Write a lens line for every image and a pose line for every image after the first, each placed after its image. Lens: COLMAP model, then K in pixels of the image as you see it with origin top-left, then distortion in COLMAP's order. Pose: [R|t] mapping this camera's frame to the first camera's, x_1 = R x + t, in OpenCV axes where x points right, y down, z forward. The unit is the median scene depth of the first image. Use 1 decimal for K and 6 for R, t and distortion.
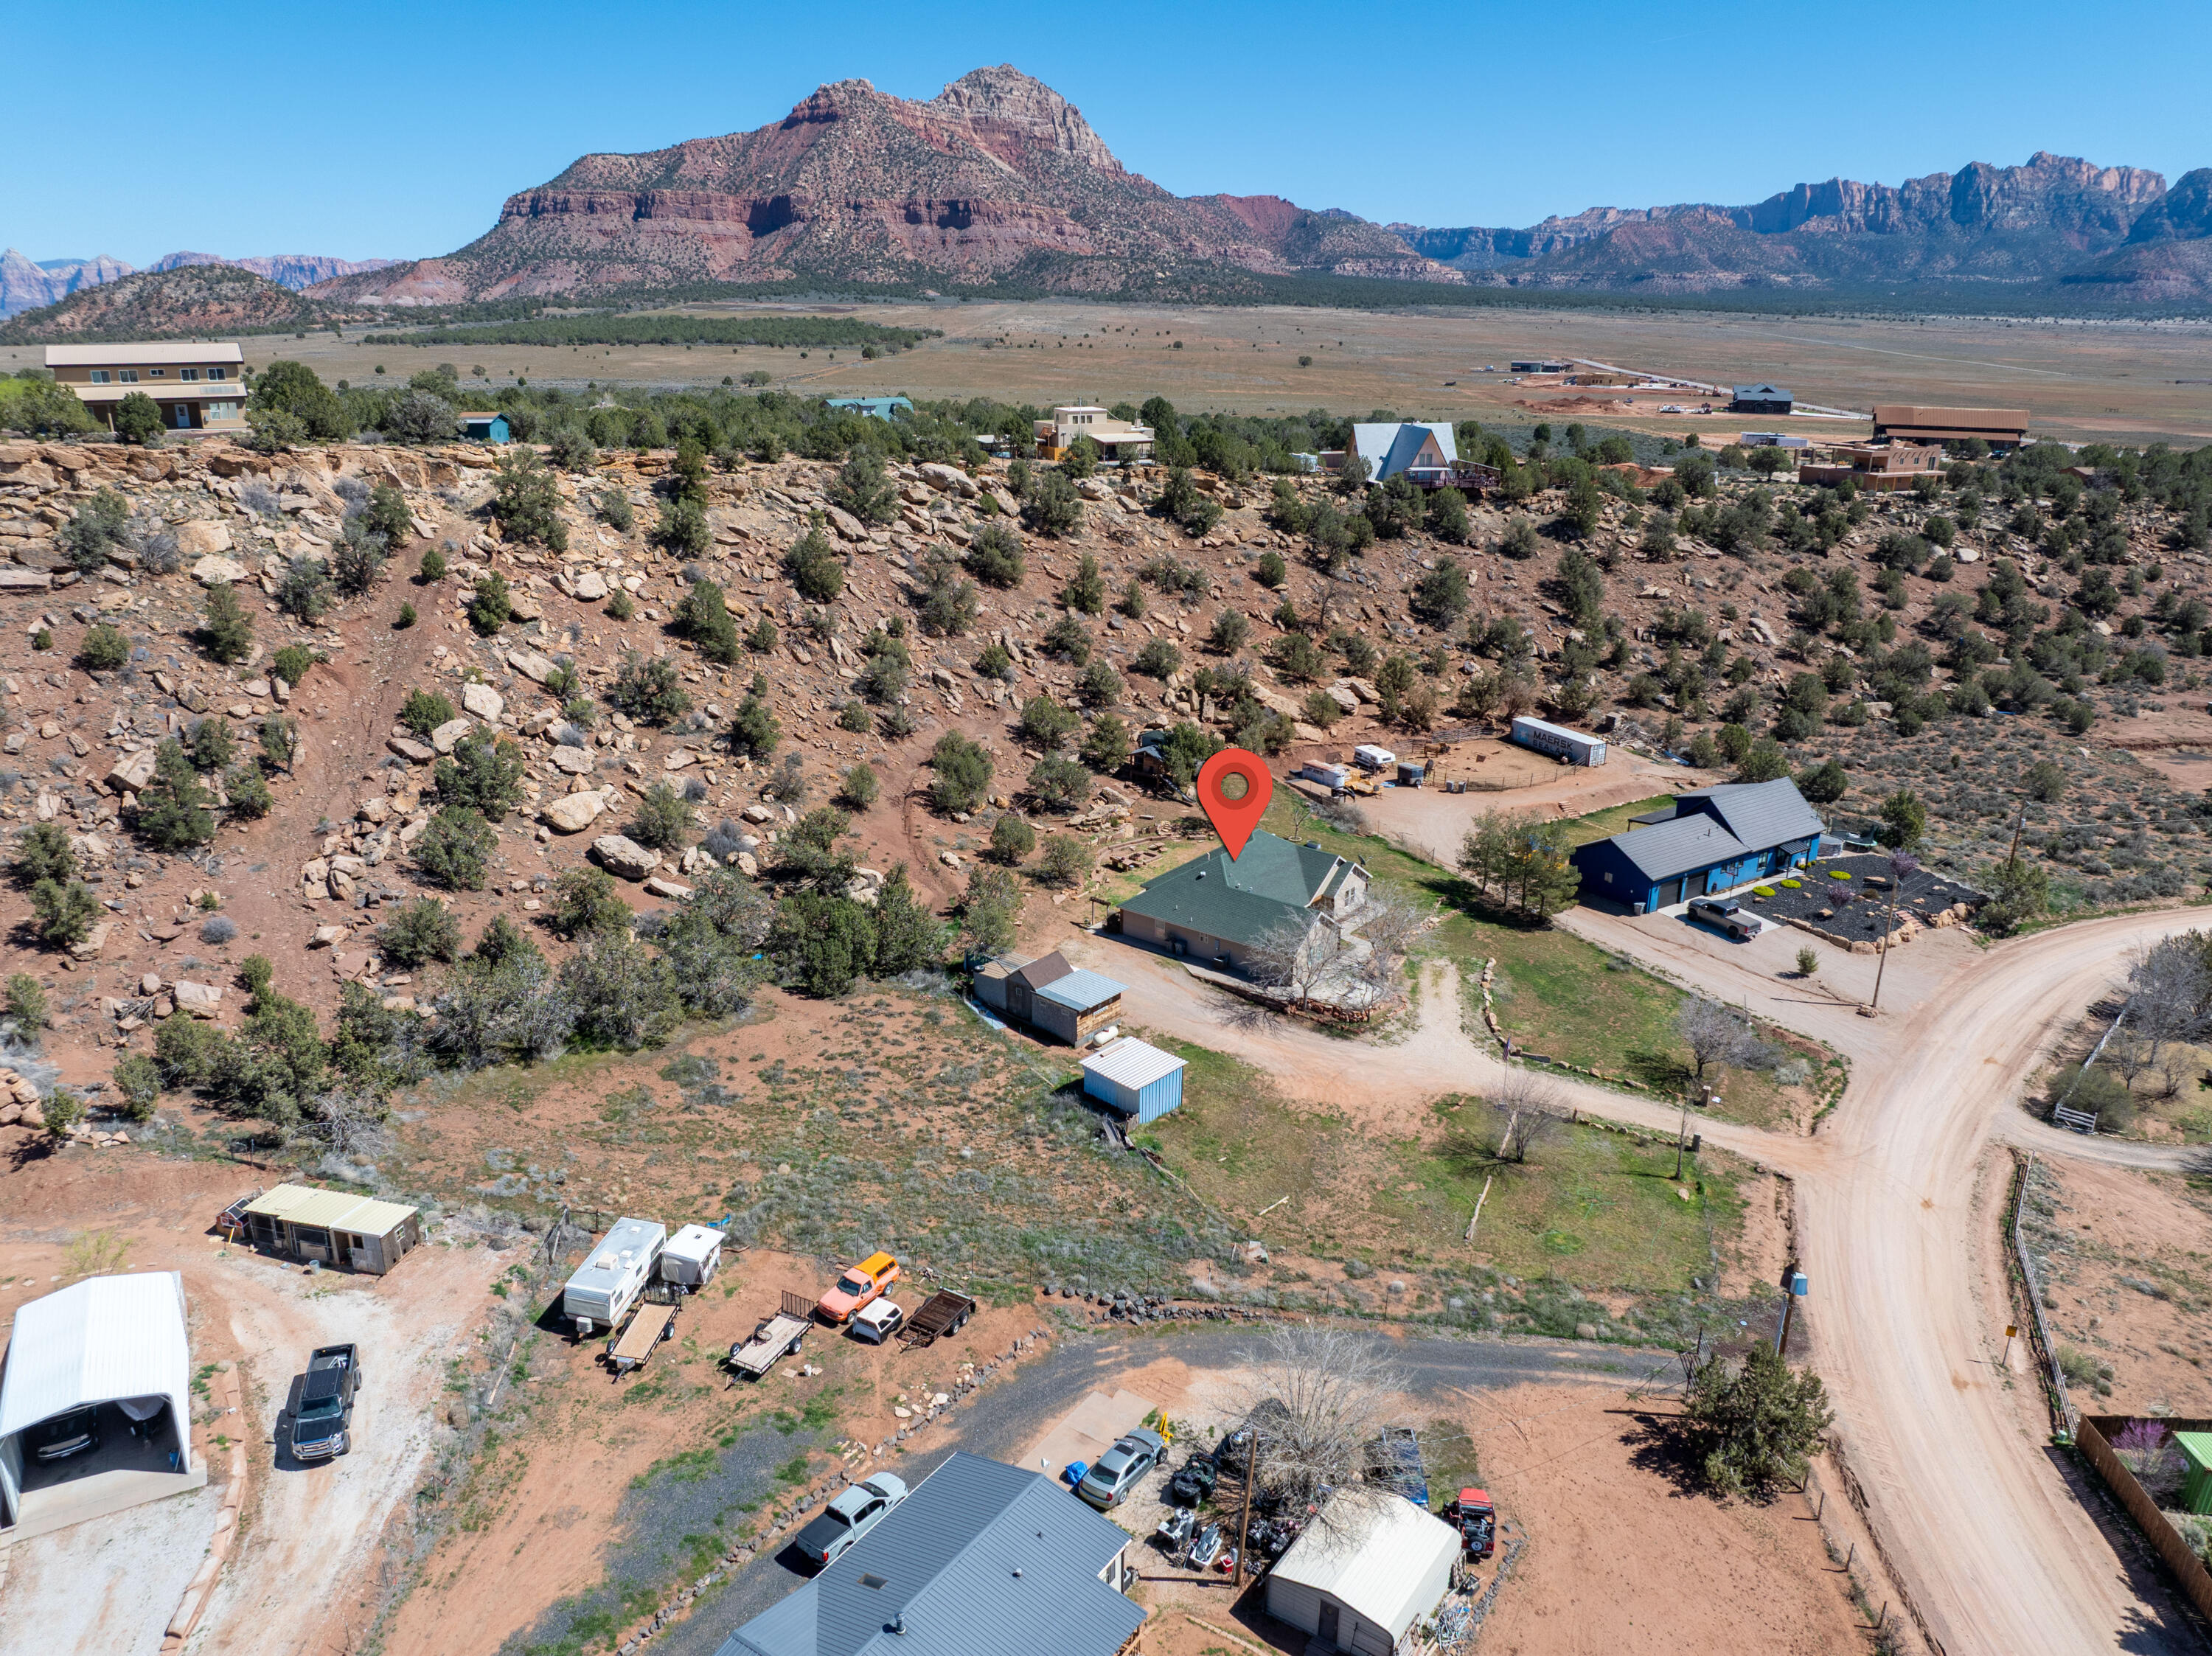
lens RADIAL K [[1554.2, 0, 1108.4], [0, 1554.2, 834.5], [0, 0, 1]] dist [-0.040406, 0.000270]
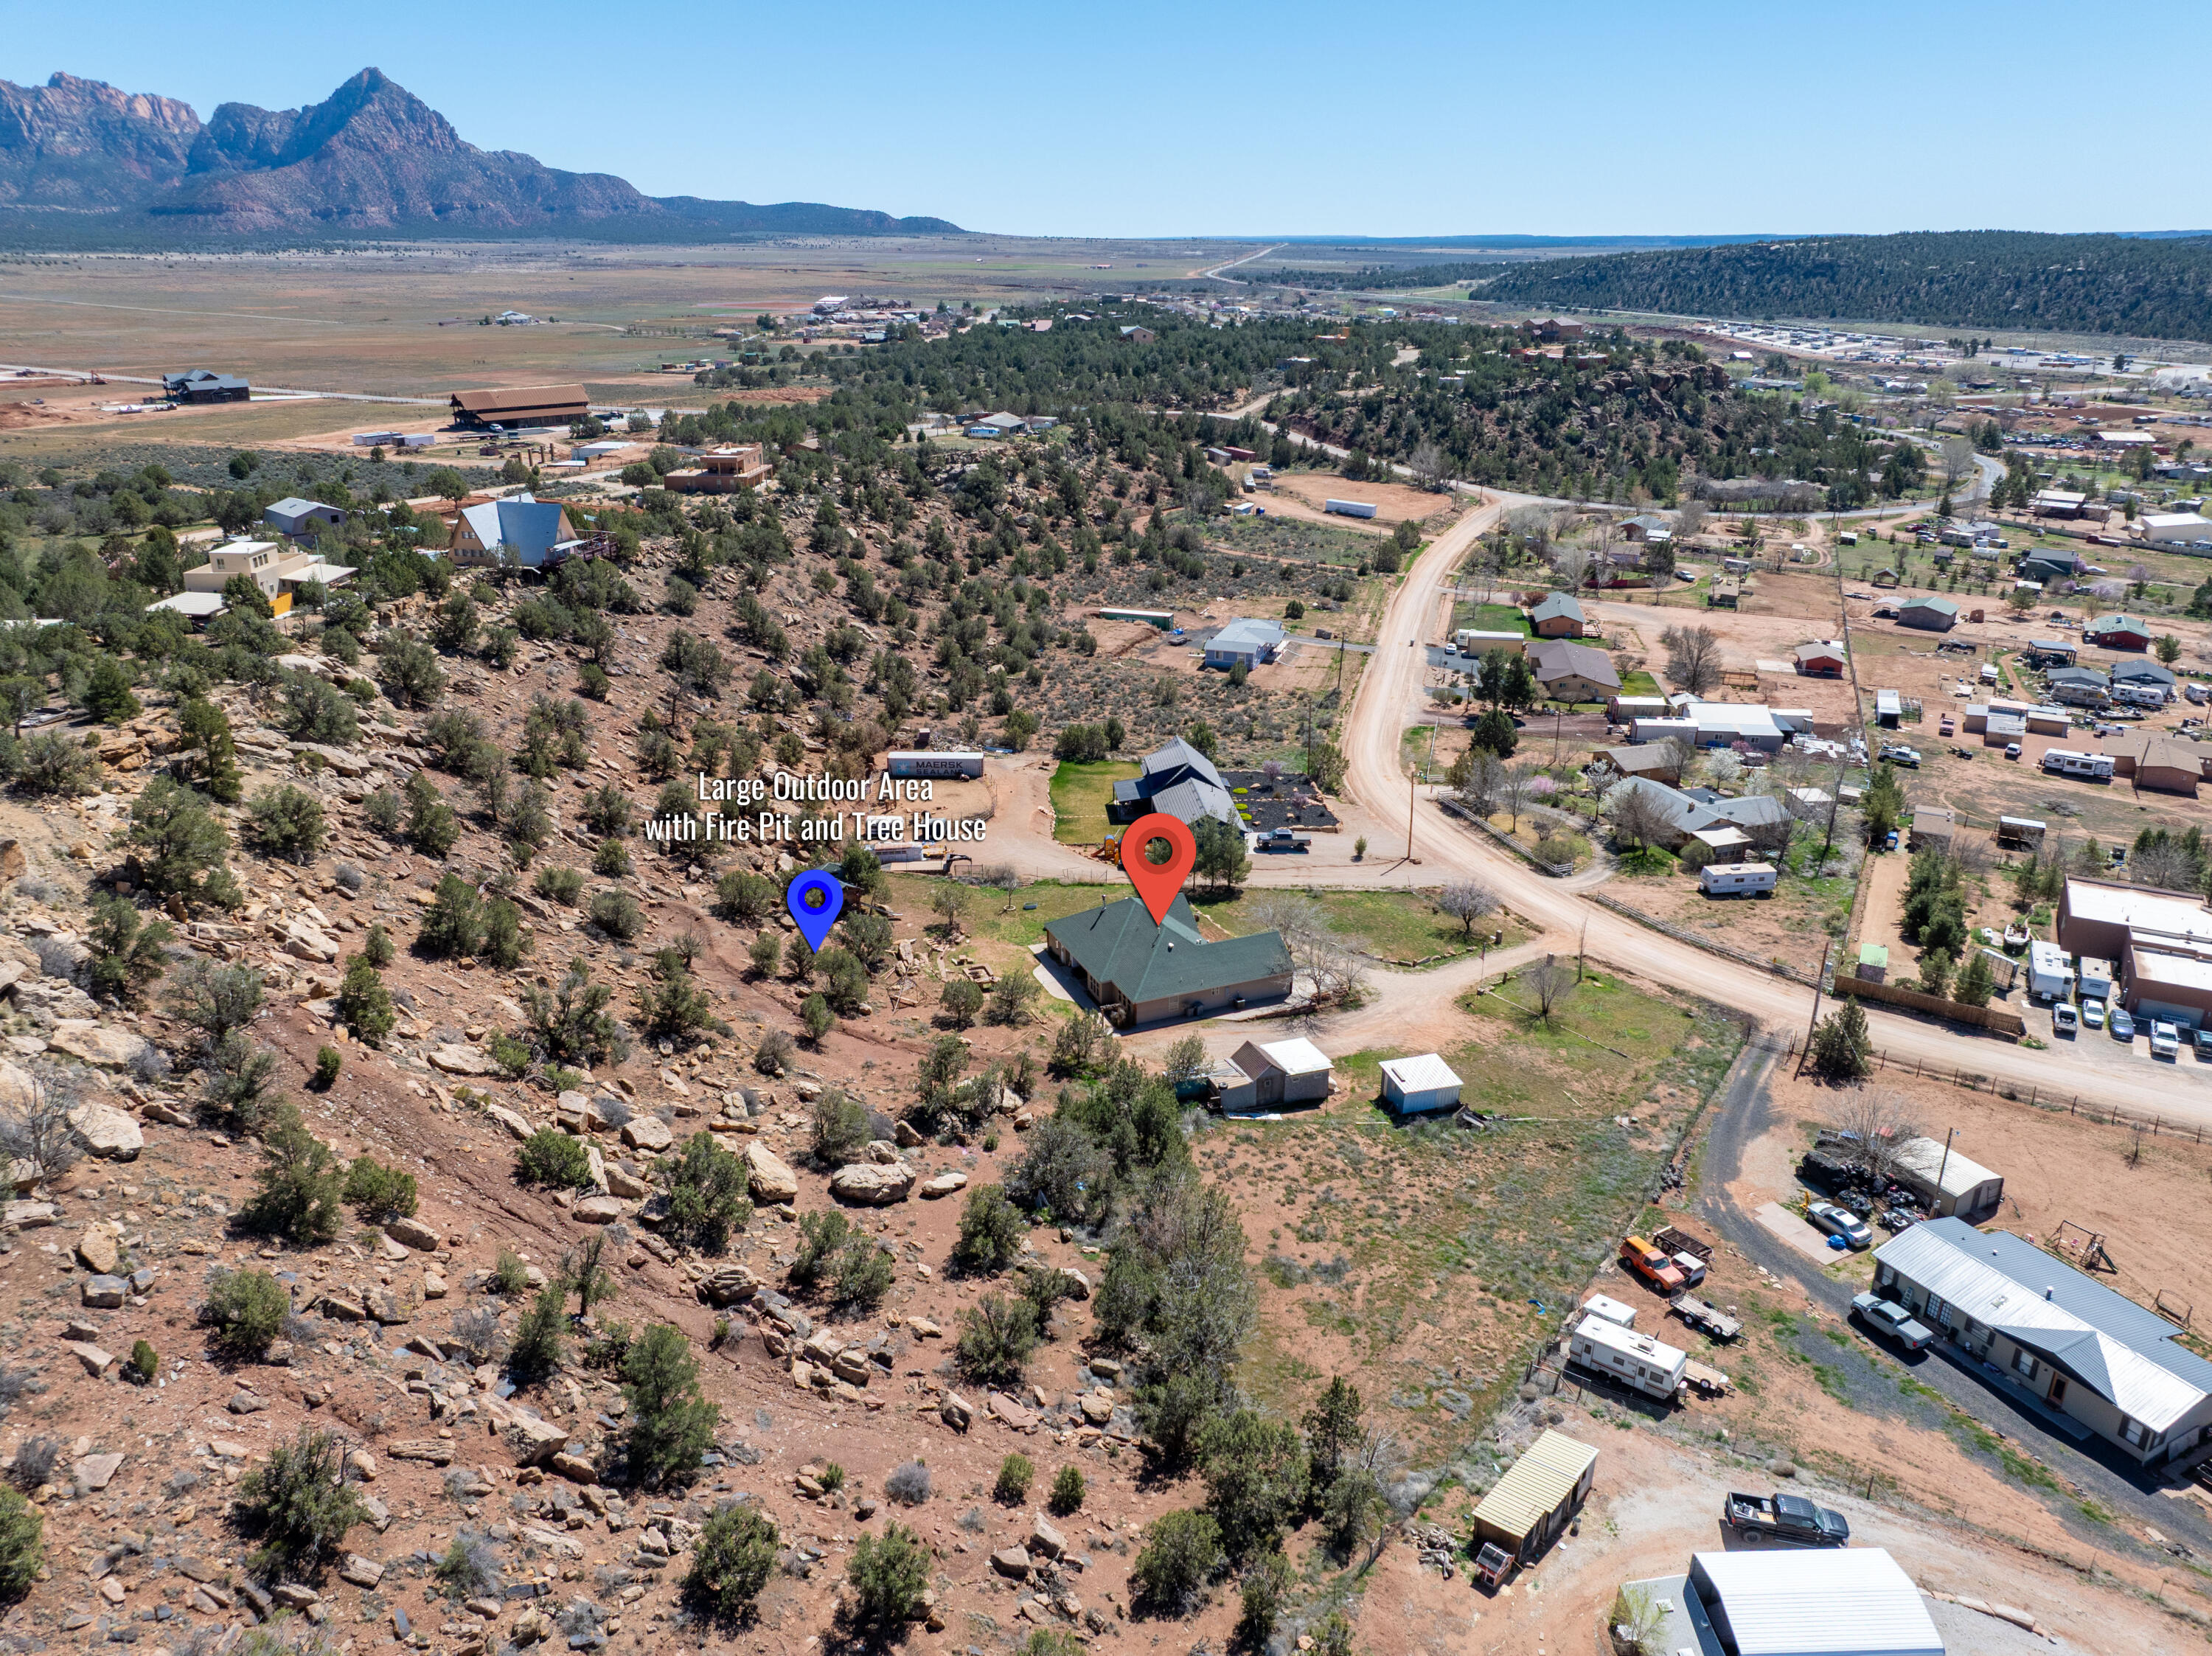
lens RADIAL K [[1544.4, 0, 1106.2], [0, 1544.4, 872.2], [0, 0, 1]] dist [-0.062431, 0.038623]
pose [[0.475917, -0.338942, 0.811555, -0.573561], [0.284614, 0.932457, 0.222531, -0.192929], [-0.832164, 0.125073, 0.540240, 0.270197]]
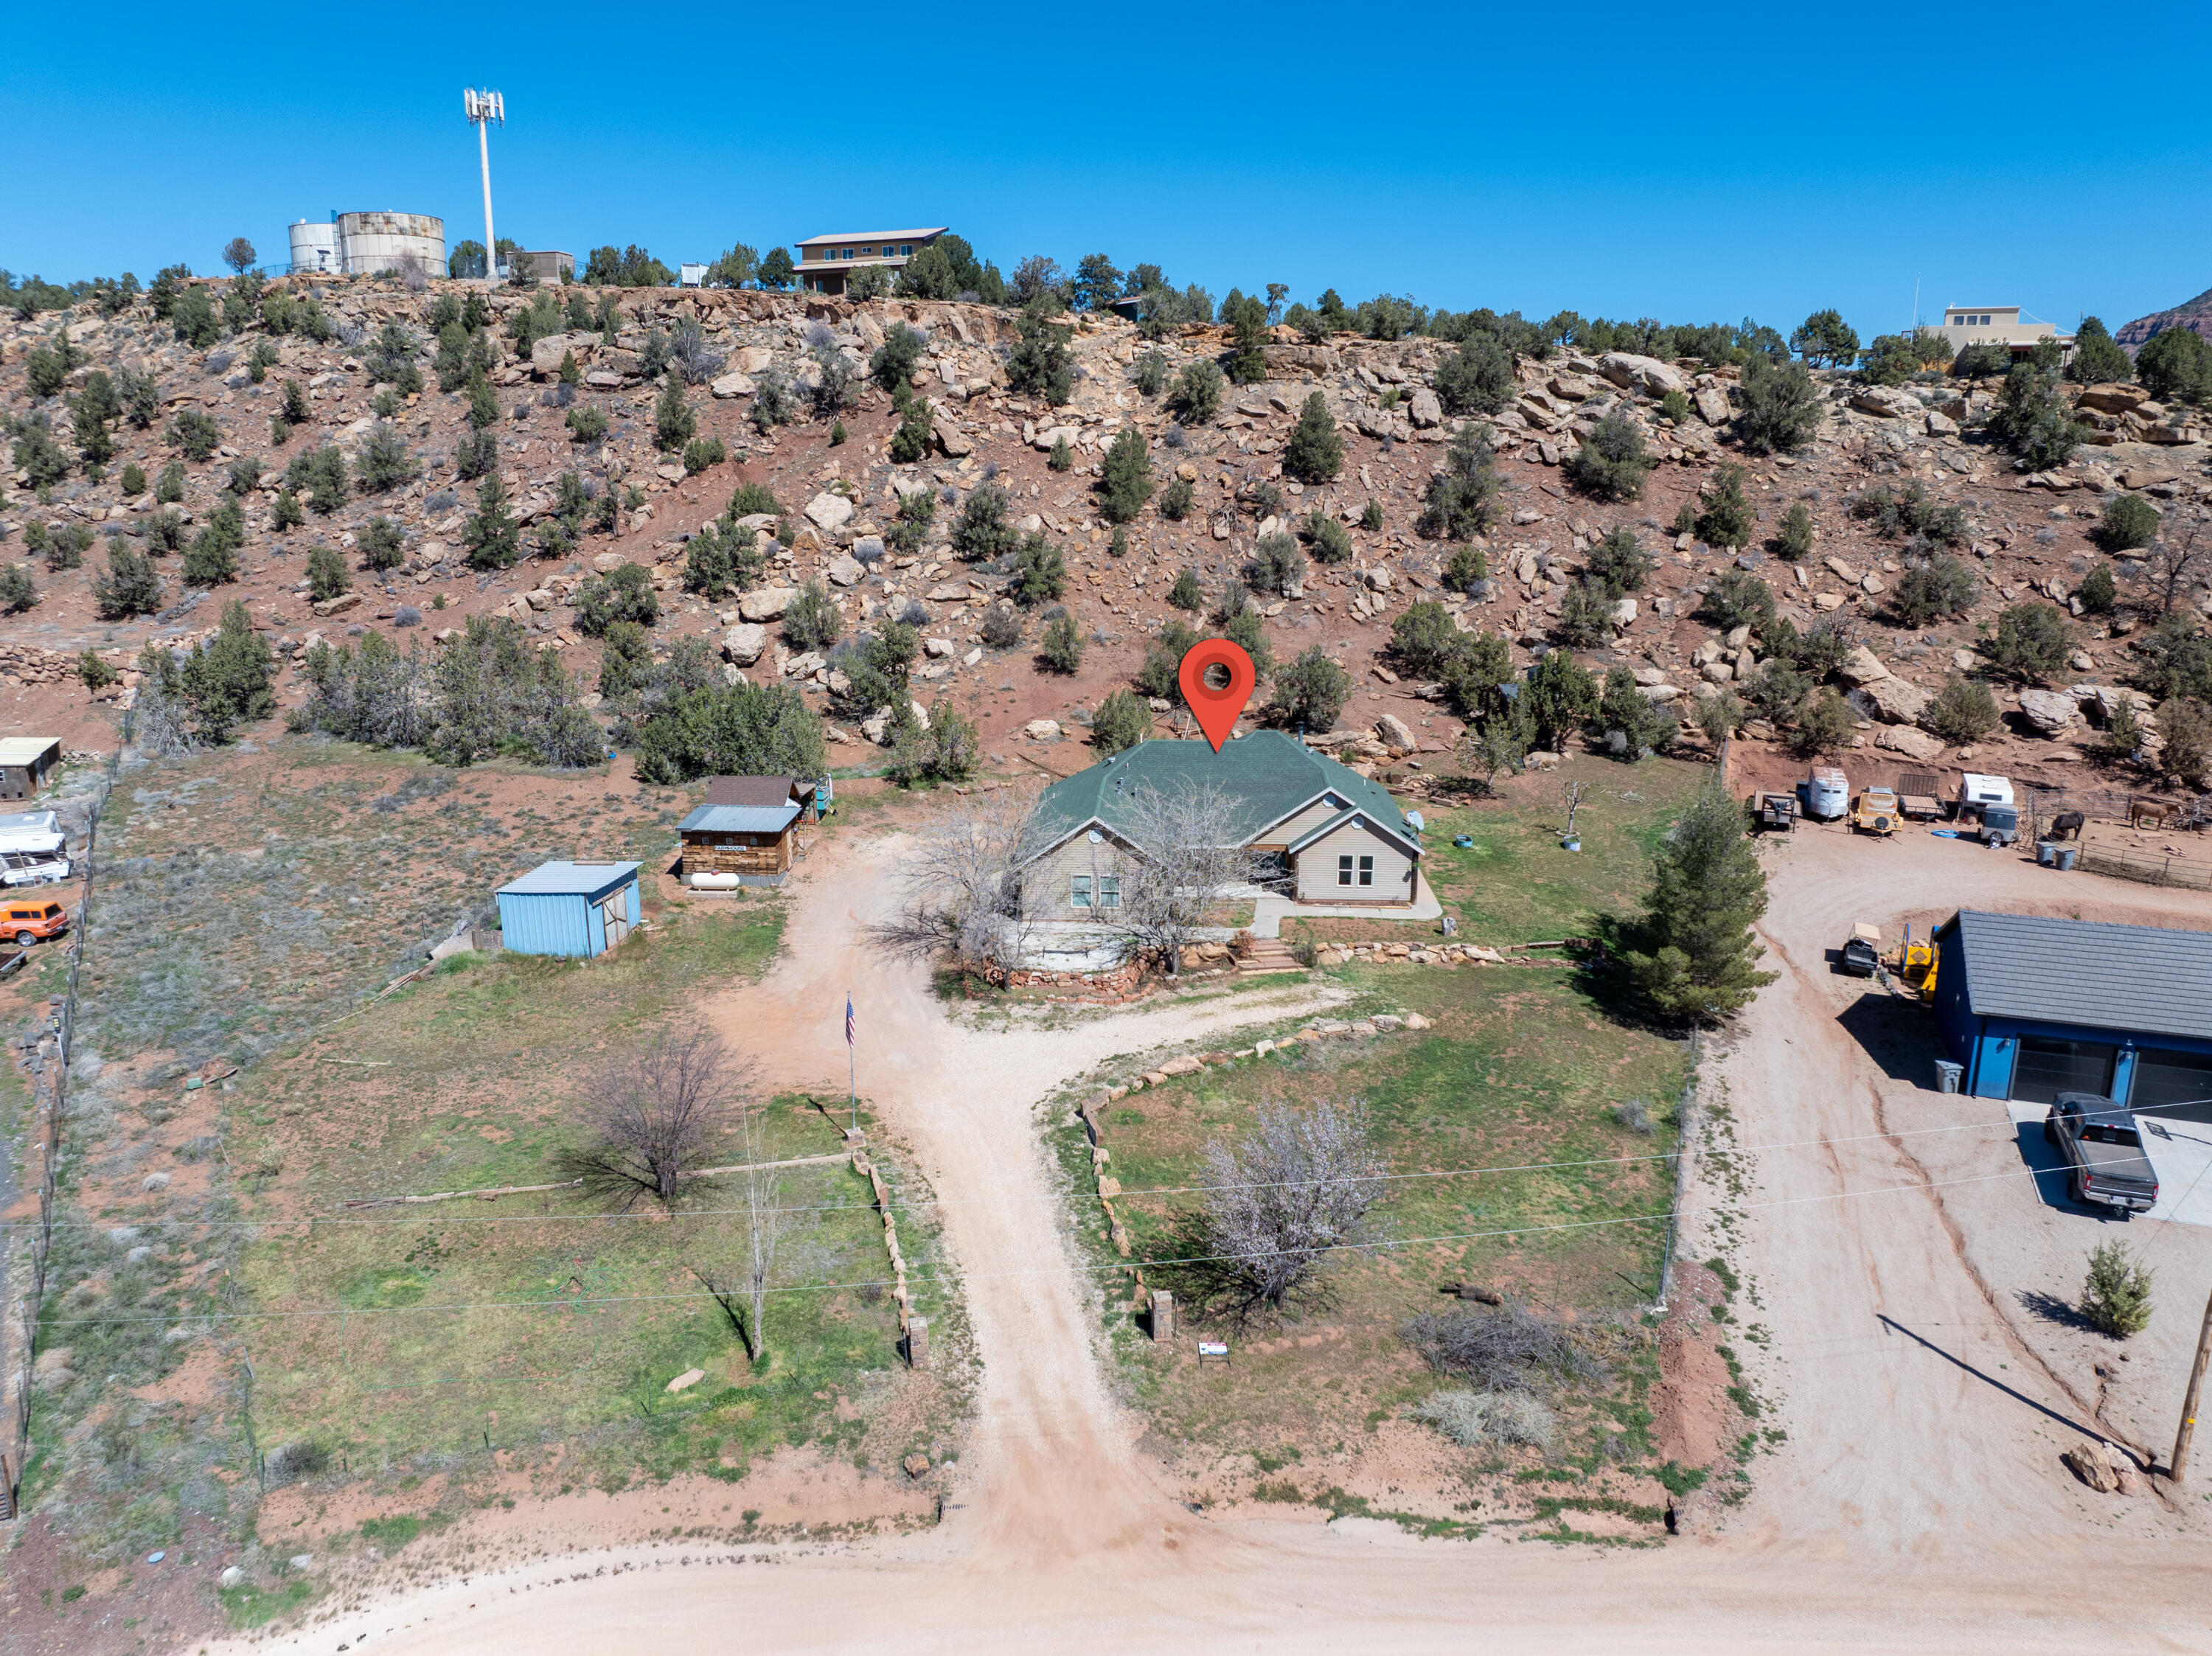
lens RADIAL K [[1554.2, 0, 1108.4], [0, 1554.2, 834.5], [0, 0, 1]] dist [-0.040406, 0.000270]
pose [[0.588810, 0.192296, -0.785064, 0.373481], [-0.260486, 0.964611, 0.040906, 0.019213], [0.765147, 0.180413, 0.618062, 0.397169]]
